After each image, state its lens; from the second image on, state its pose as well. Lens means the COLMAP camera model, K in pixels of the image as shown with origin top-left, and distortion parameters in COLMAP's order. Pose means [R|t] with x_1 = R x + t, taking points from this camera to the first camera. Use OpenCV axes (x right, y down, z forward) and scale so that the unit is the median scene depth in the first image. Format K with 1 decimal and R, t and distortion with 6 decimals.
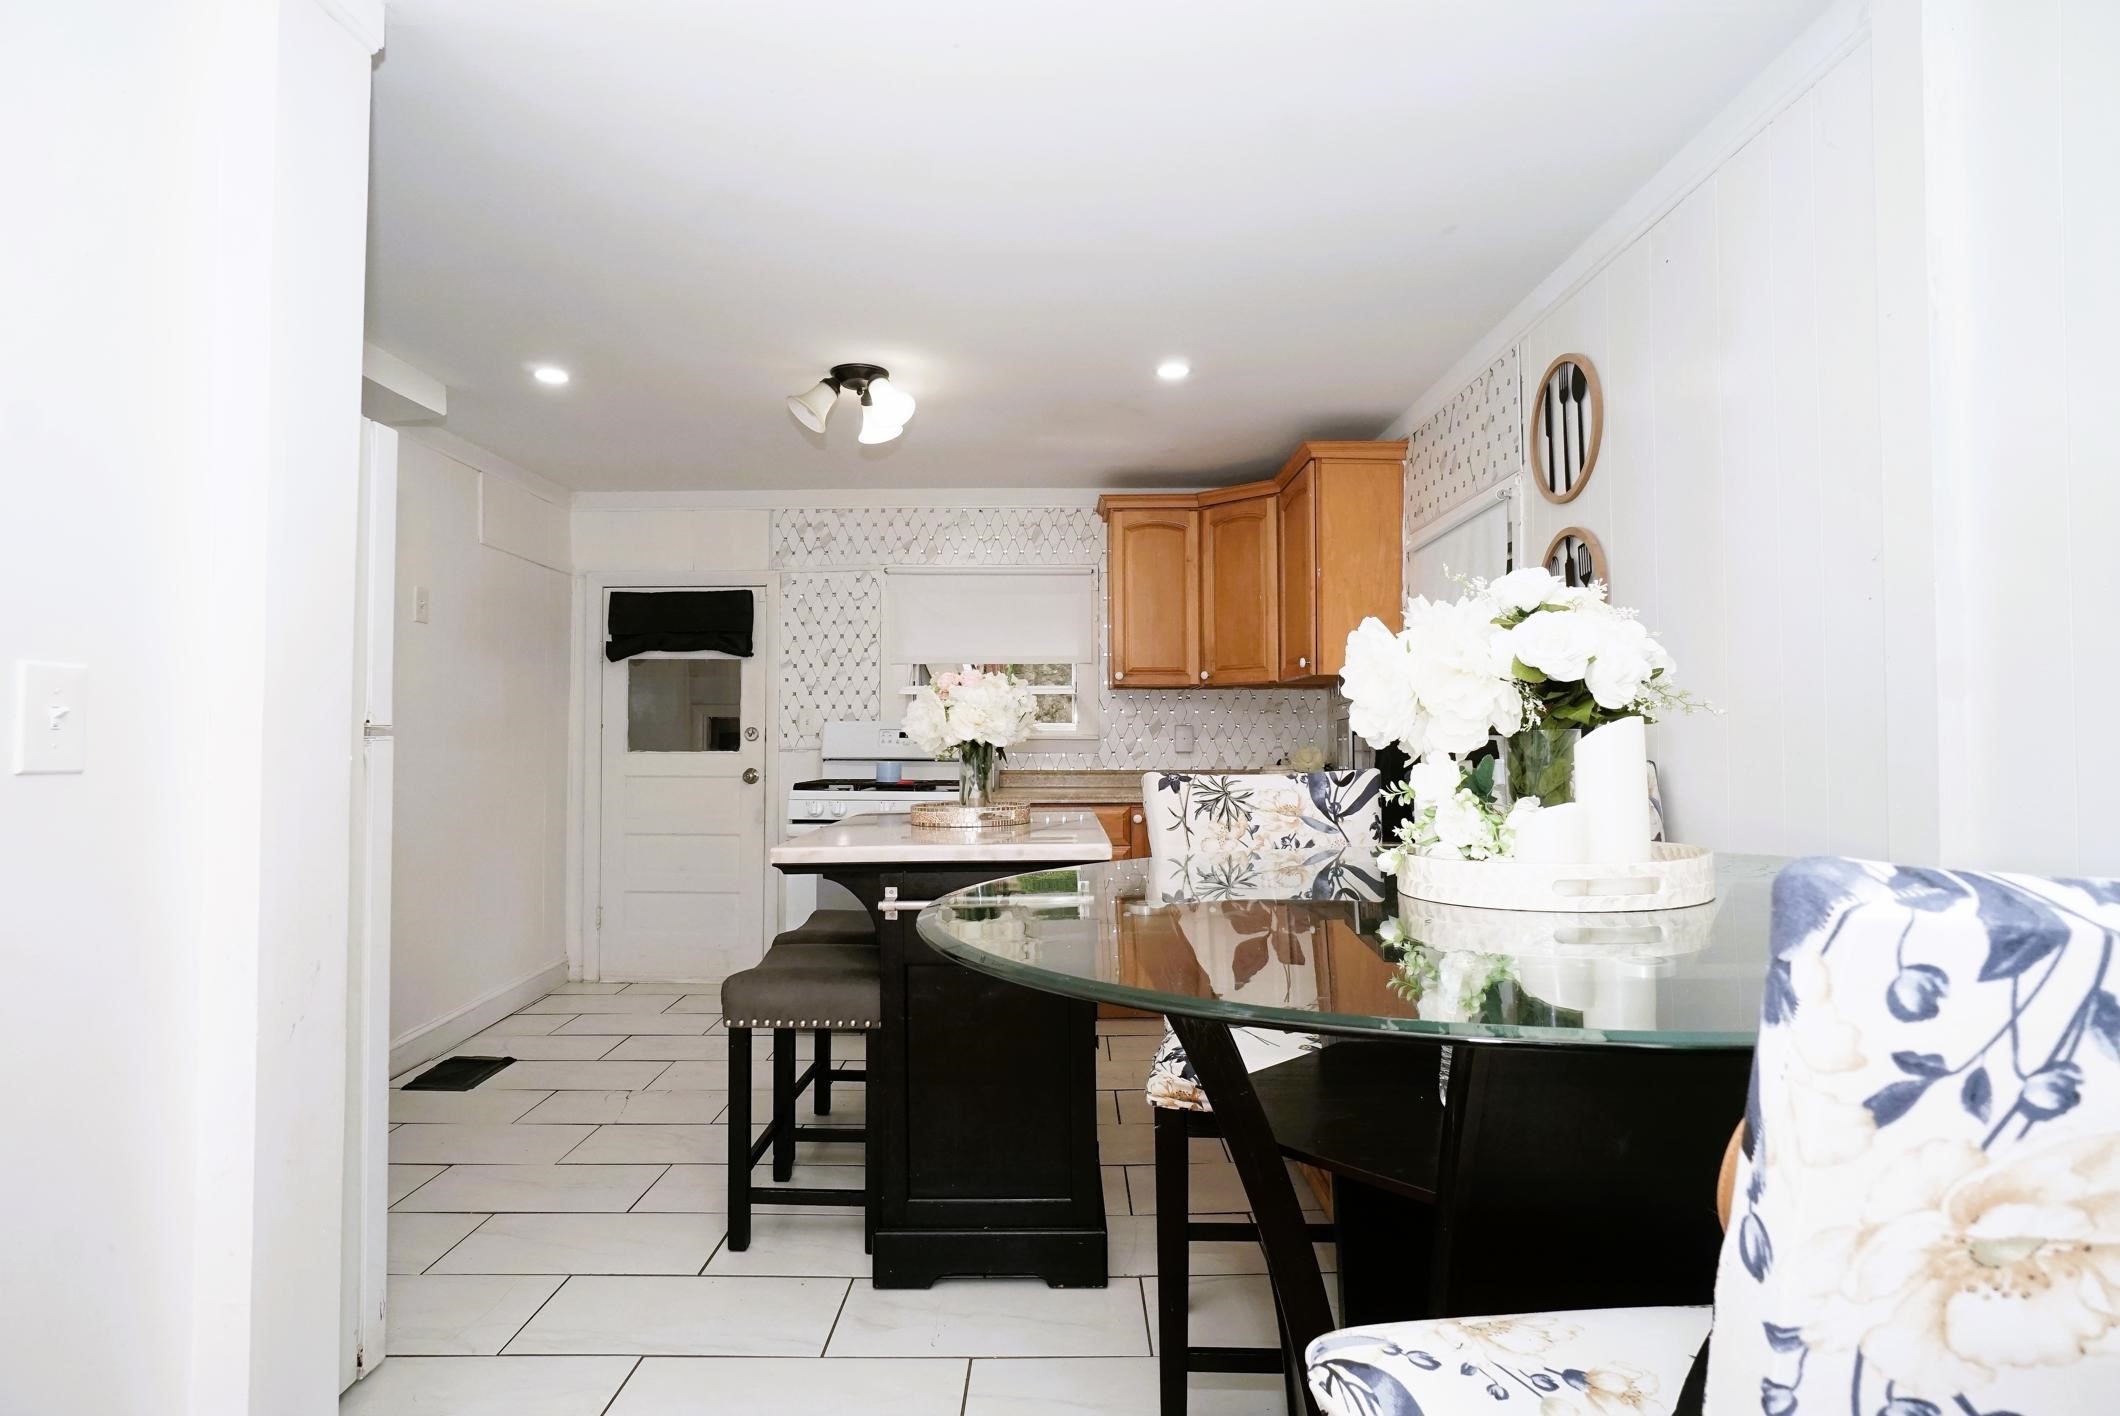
lens RADIAL K [[1087.6, 0, 1060.0], [0, 1087.6, 708.0], [0, 0, 1]] dist [-0.000121, -0.000026]
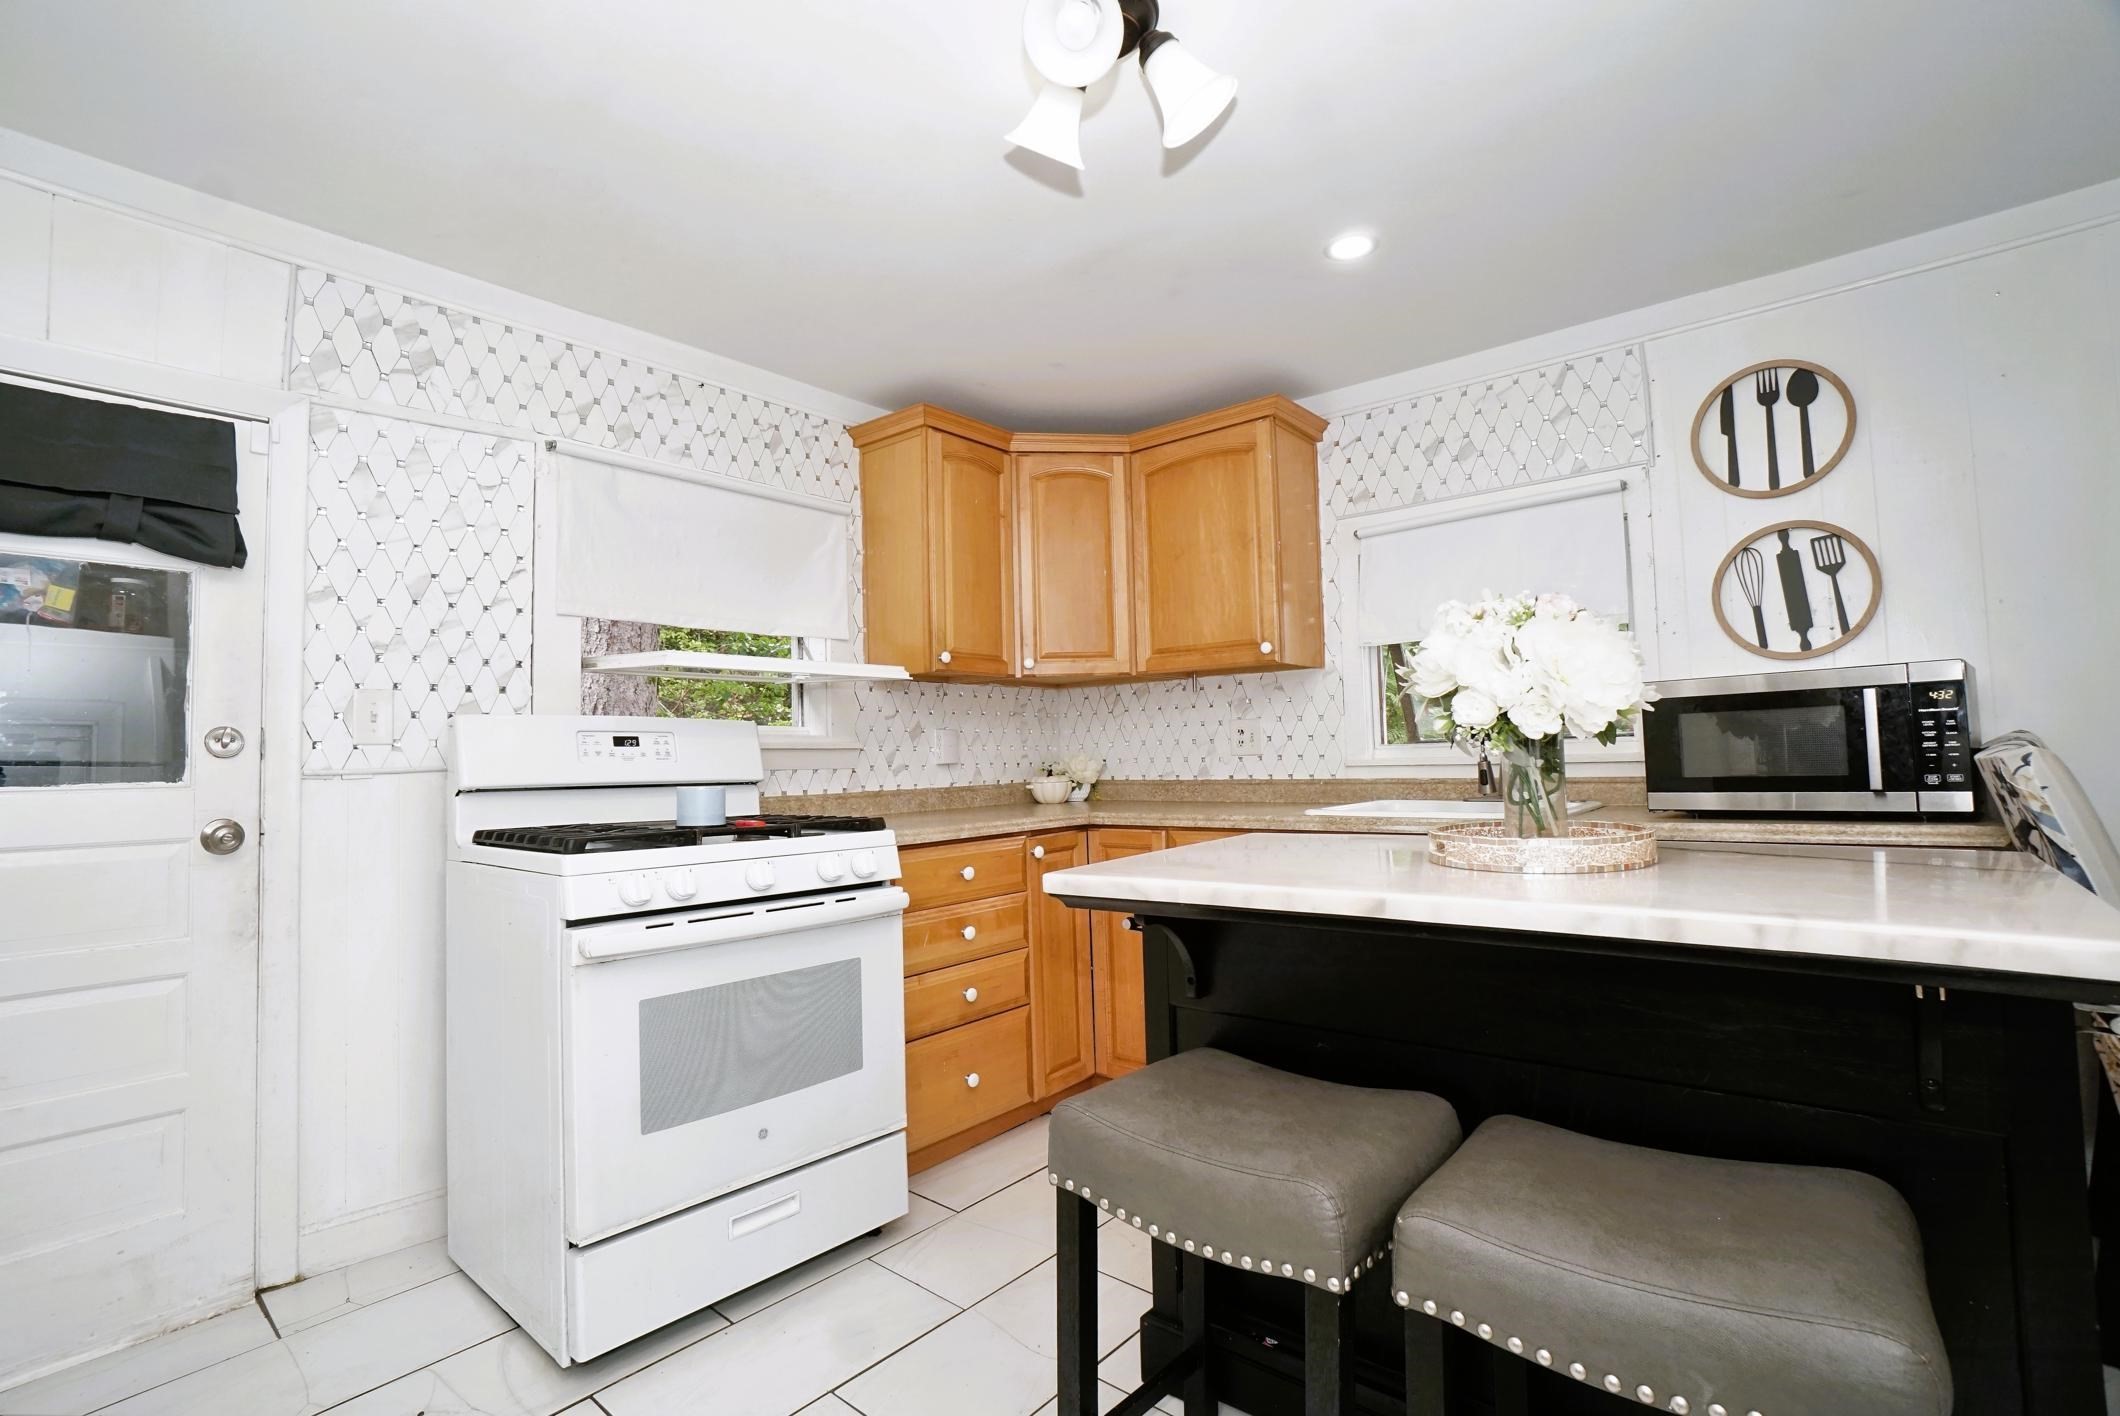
lens RADIAL K [[986.1, 0, 1057.5], [0, 986.1, 683.8], [0, 0, 1]] dist [-0.027278, 0.000208]
pose [[0.648606, 0.041743, 0.759979, -0.363313], [0.001085, 0.998443, -0.055767, 0.022758], [-0.761123, 0.036995, 0.647551, 0.486125]]
